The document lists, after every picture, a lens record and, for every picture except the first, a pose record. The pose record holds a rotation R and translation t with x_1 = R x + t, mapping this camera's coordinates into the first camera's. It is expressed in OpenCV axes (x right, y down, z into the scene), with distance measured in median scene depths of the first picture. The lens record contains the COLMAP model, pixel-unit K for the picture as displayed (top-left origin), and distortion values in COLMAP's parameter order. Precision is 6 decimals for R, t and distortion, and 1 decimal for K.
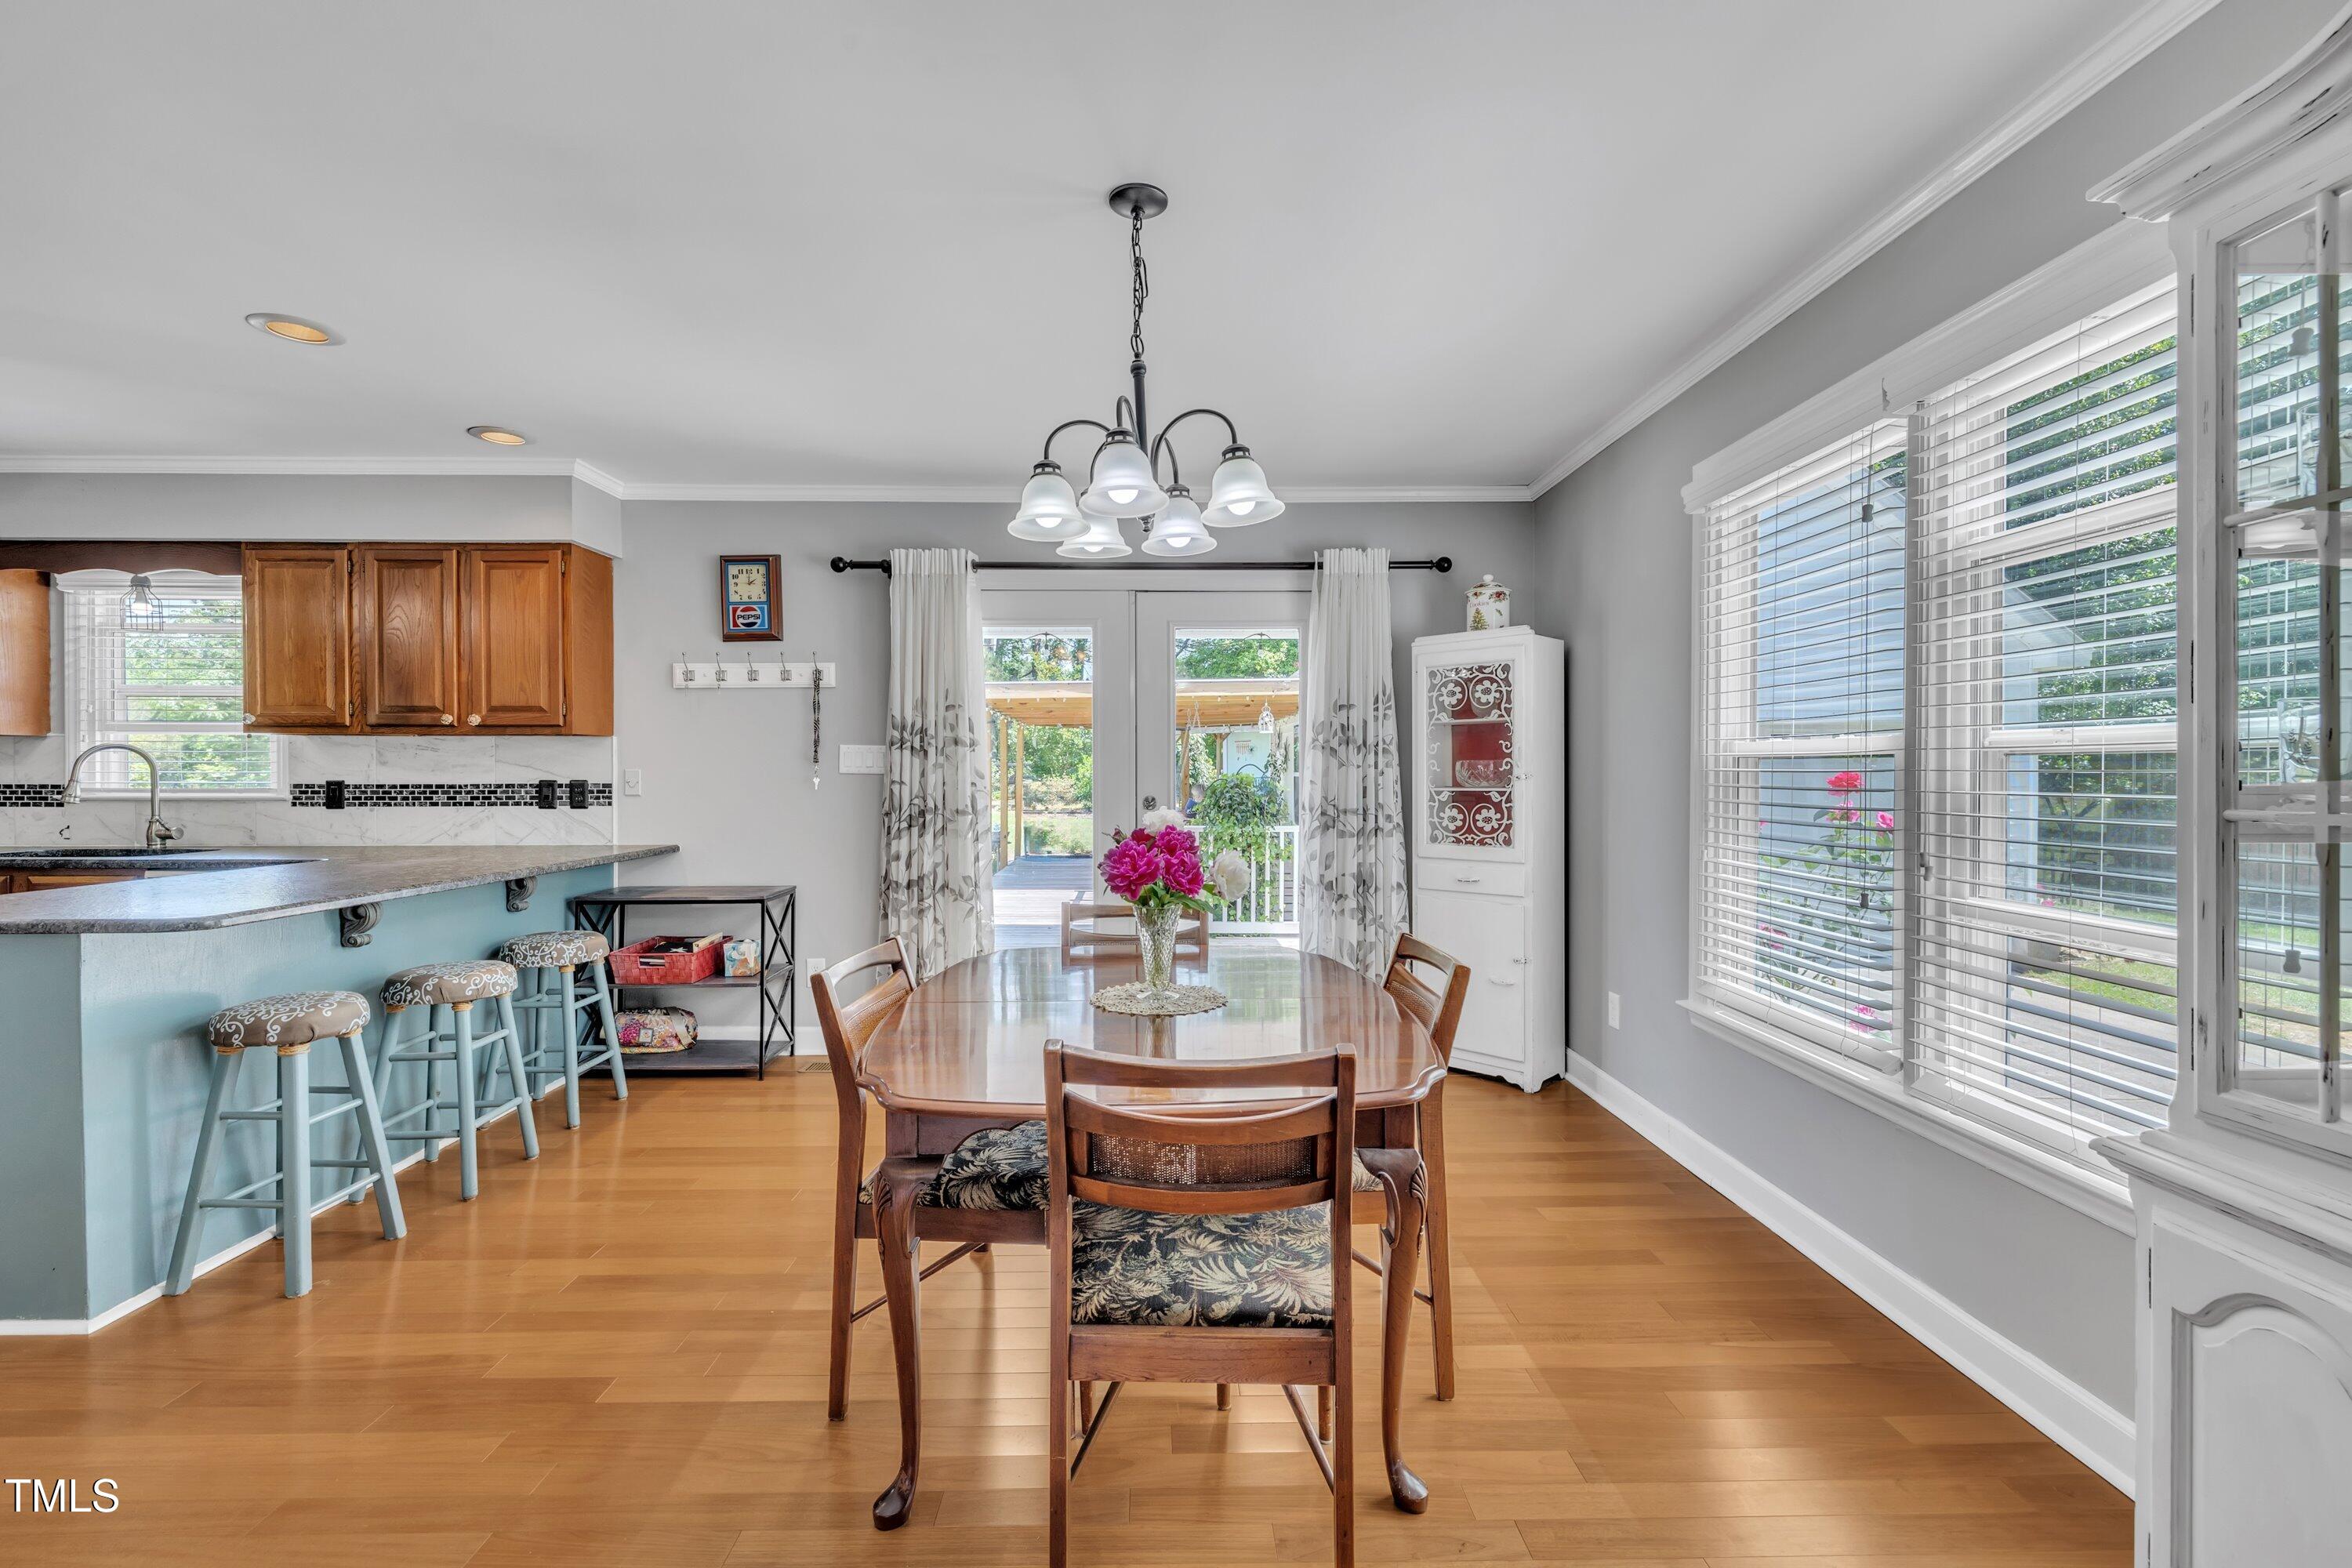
lens RADIAL K [[1007.4, 0, 1172.0], [0, 1007.4, 784.3], [0, 0, 1]] dist [0.000561, 0.000188]
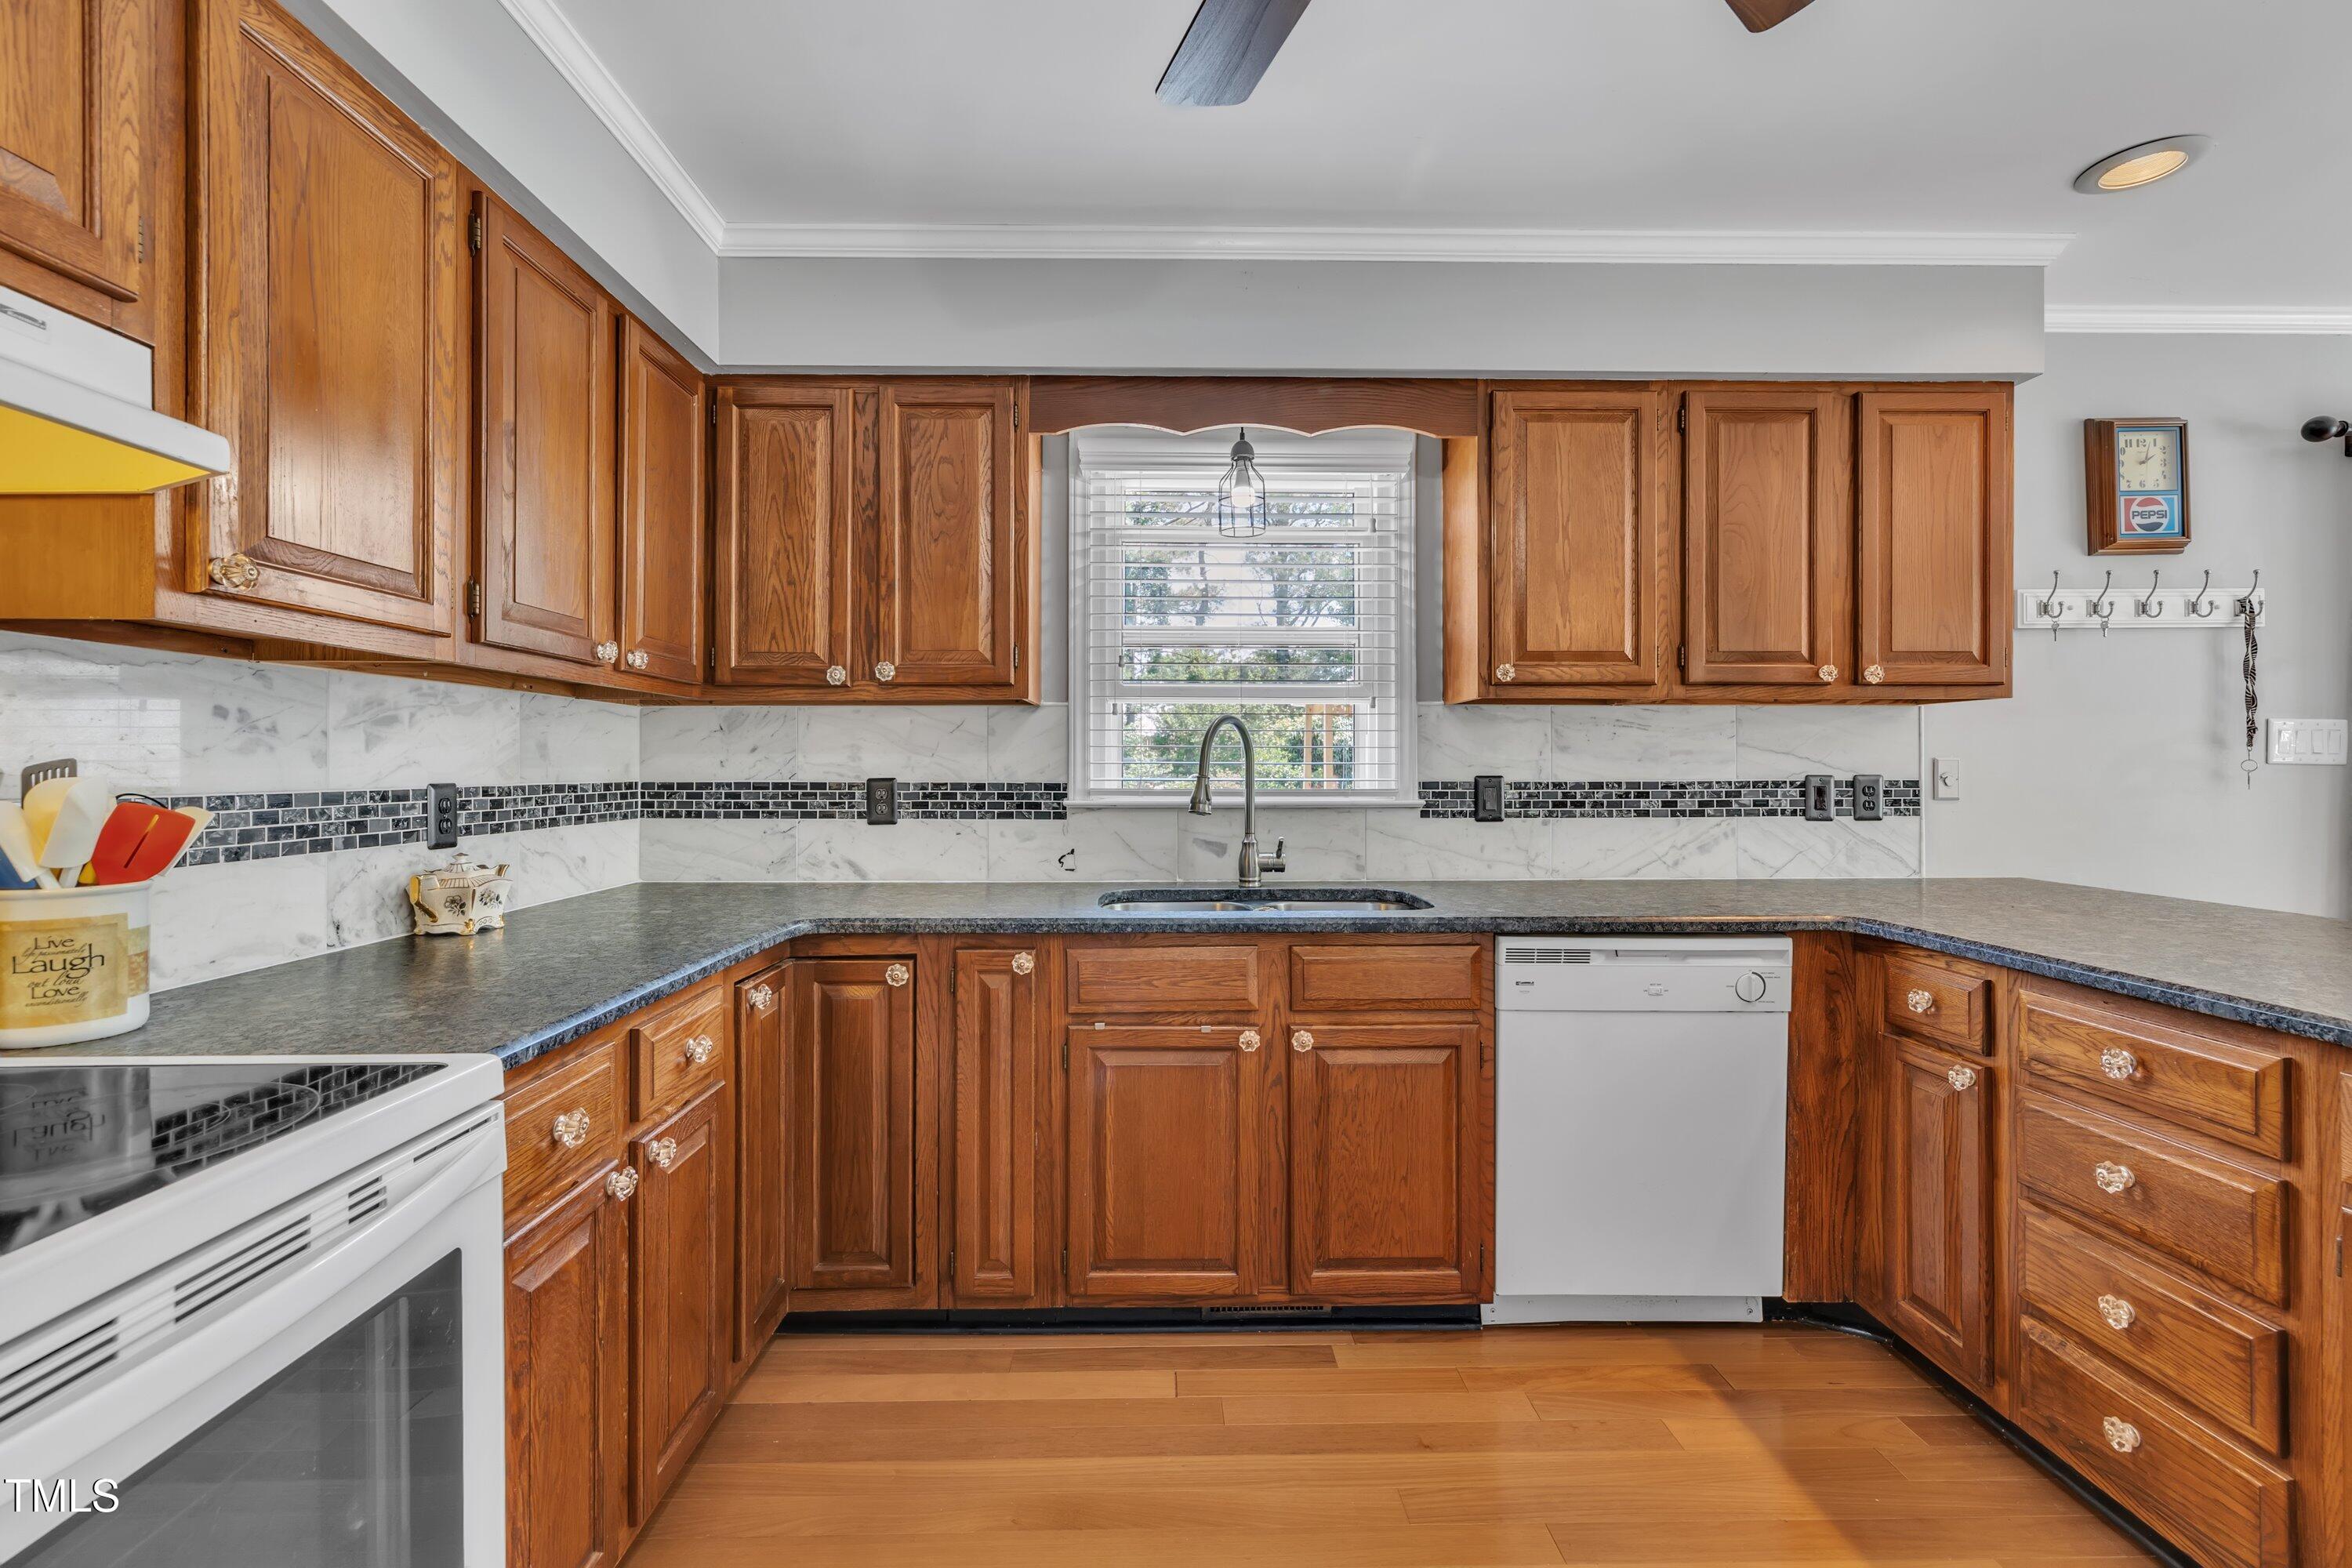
lens RADIAL K [[1007.4, 0, 1181.1], [0, 1007.4, 774.1], [0, 0, 1]] dist [0.000561, 0.000188]
pose [[0.999997, -0.001541, 0.001797, -1.057806], [0.001550, 0.999984, -0.005440, -0.002008], [-0.001789, 0.005443, 0.999984, 0.385876]]
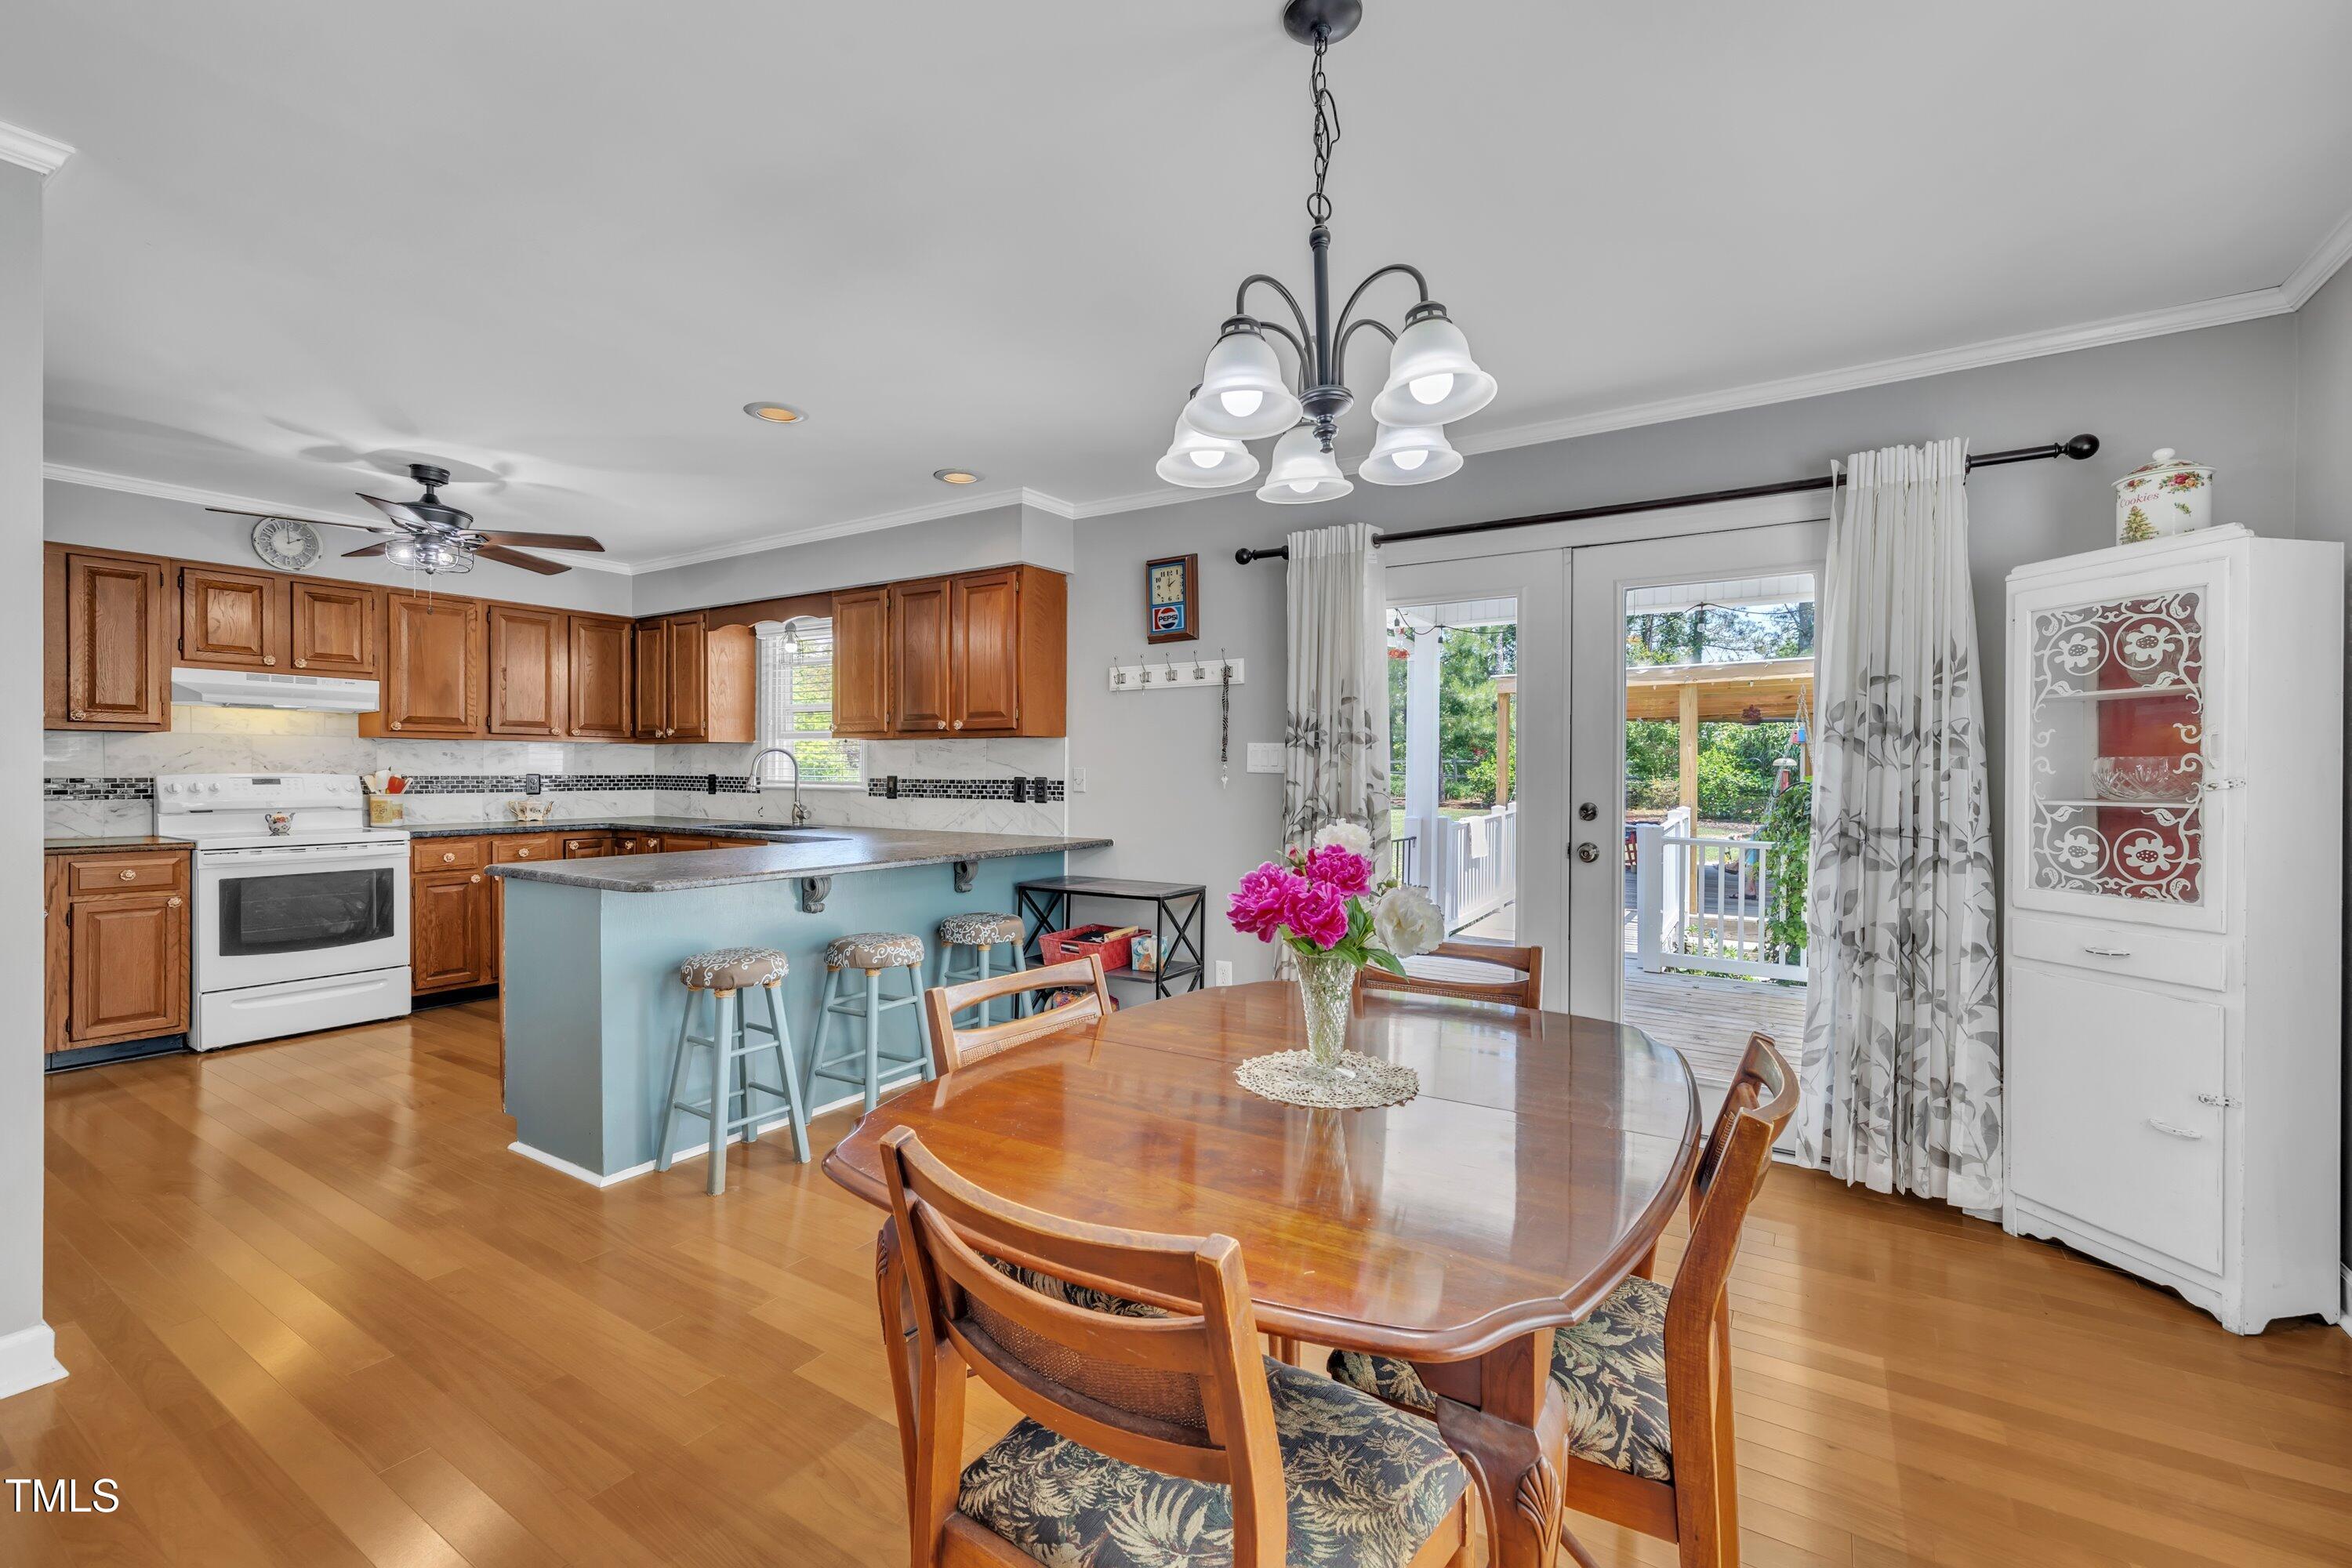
lens RADIAL K [[1007.4, 0, 1164.3], [0, 1007.4, 782.3], [0, 0, 1]] dist [0.000561, 0.000188]
pose [[0.828952, 0.010970, -0.559213, 0.151893], [-0.011806, 0.999928, 0.002115, -0.002613], [0.559196, 0.004849, 0.829021, 0.160311]]
